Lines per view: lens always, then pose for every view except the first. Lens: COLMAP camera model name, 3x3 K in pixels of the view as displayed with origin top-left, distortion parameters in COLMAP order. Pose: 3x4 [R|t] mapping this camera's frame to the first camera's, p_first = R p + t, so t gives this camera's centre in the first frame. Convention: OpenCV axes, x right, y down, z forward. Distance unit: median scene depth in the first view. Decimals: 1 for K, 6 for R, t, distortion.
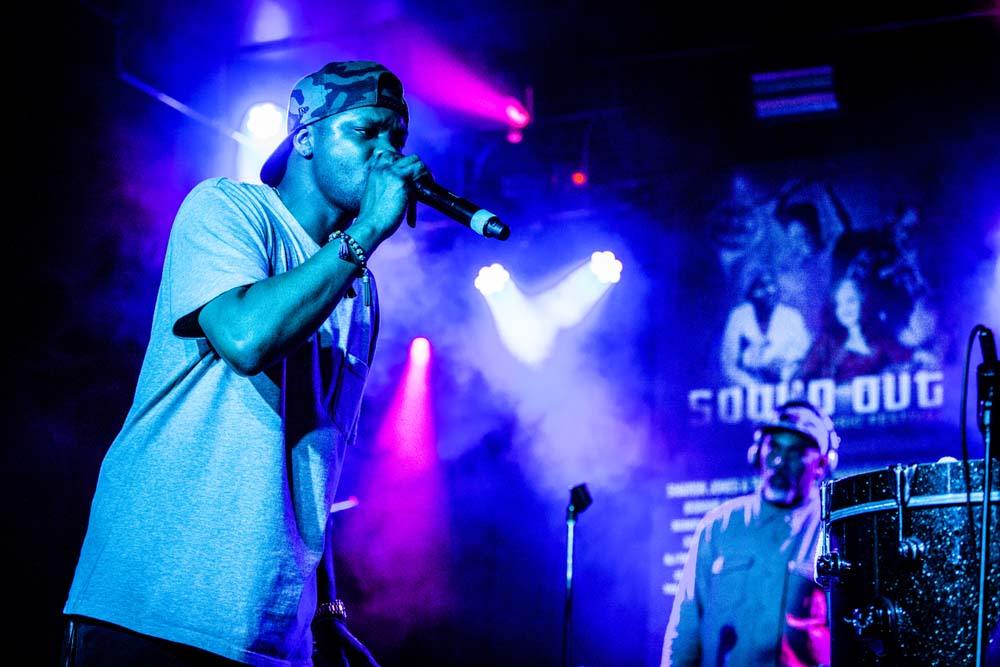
lens RADIAL K [[2088.5, 0, 500.0], [0, 2088.5, 333.5], [0, 0, 1]] dist [-0.078199, -0.217803]
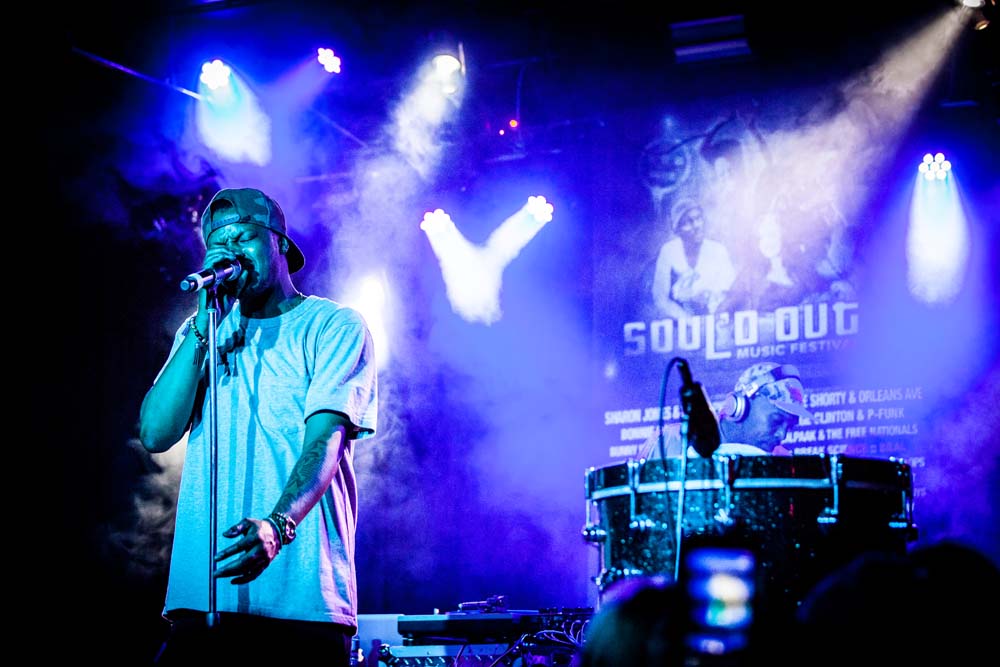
lens RADIAL K [[2449.7, 0, 500.0], [0, 2449.7, 333.5], [0, 0, 1]] dist [-0.008434, -0.006691]
pose [[0.998763, -0.030301, -0.039419, 0.078262], [0.033028, 0.996965, 0.070498, -0.057352], [0.037163, -0.071713, 0.996733, -0.238139]]
